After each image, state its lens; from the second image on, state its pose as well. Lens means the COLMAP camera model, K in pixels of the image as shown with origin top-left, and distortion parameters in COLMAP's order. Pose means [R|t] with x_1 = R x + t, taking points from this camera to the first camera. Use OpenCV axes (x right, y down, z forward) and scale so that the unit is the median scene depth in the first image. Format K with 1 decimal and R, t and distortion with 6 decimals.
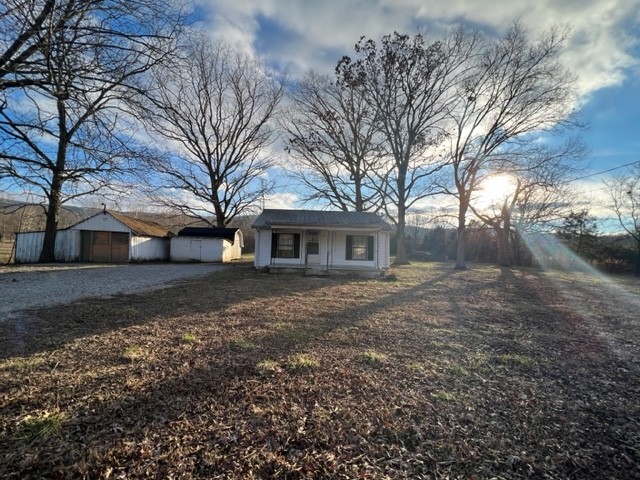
lens RADIAL K [[284.8, 0, 317.8], [0, 284.8, 238.5], [0, 0, 1]] dist [0.001035, 0.000349]
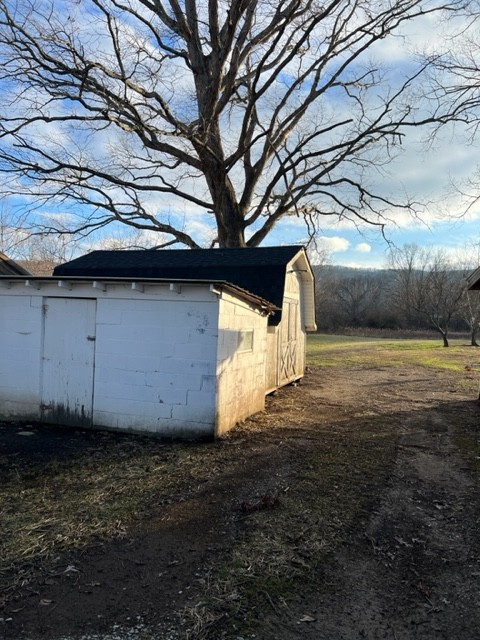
lens RADIAL K [[482.2, 0, 242.0], [0, 482.2, 330.8], [0, 0, 1]] dist [-0.000360, -0.002231]
pose [[0.943287, 0.006295, -0.331917, -0.520232], [0.010493, 0.998755, 0.048761, 0.028894], [0.331811, -0.049478, 0.942047, 1.665341]]
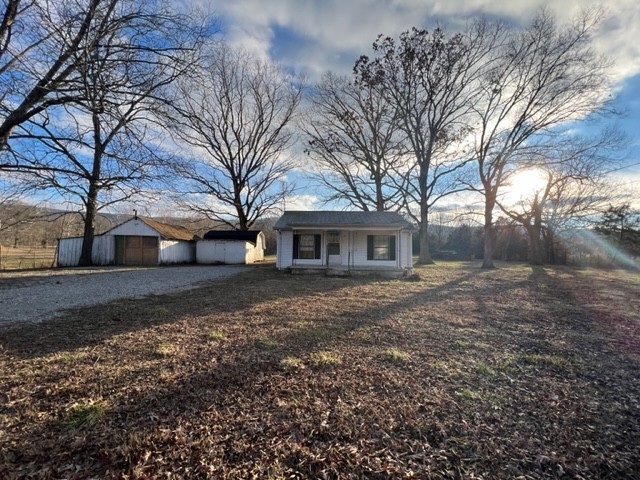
lens RADIAL K [[284.8, 0, 317.8], [0, 284.8, 238.5], [0, 0, 1]] dist [0.001035, 0.000349]
pose [[0.997121, -0.018375, -0.073573, 0.000993], [0.018106, 0.999827, -0.004326, 0.001795], [0.073640, 0.002981, 0.997280, -0.005204]]
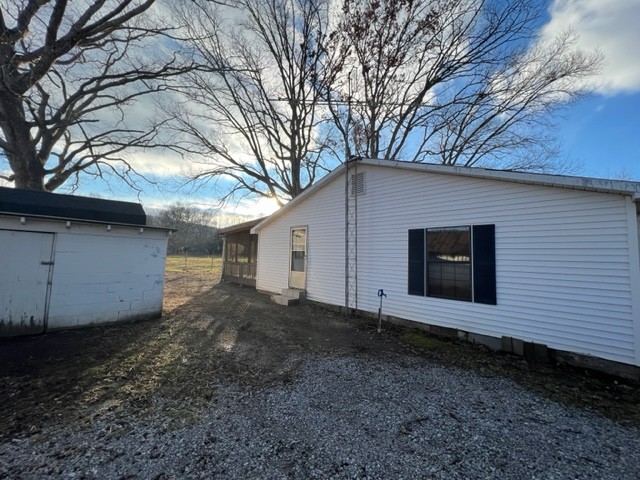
lens RADIAL K [[255.2, 0, 317.7], [0, 255.2, 239.7], [0, 0, 1]] dist [0.000423, 0.000060]
pose [[0.740559, 0.034446, 0.671108, -0.853101], [-0.039263, 0.999197, -0.007960, 0.013315], [-0.670843, -0.020455, 0.741317, 1.561246]]
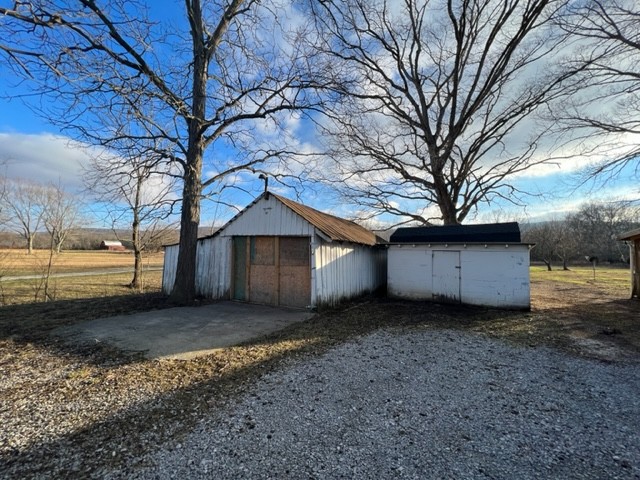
lens RADIAL K [[255.2, 0, 317.7], [0, 255.2, 239.7], [0, 0, 1]] dist [0.000423, 0.000060]
pose [[0.821476, -0.048666, -0.568162, -0.803432], [0.030083, 0.998663, -0.042046, 0.000631], [0.569449, 0.017448, 0.821842, 1.272096]]
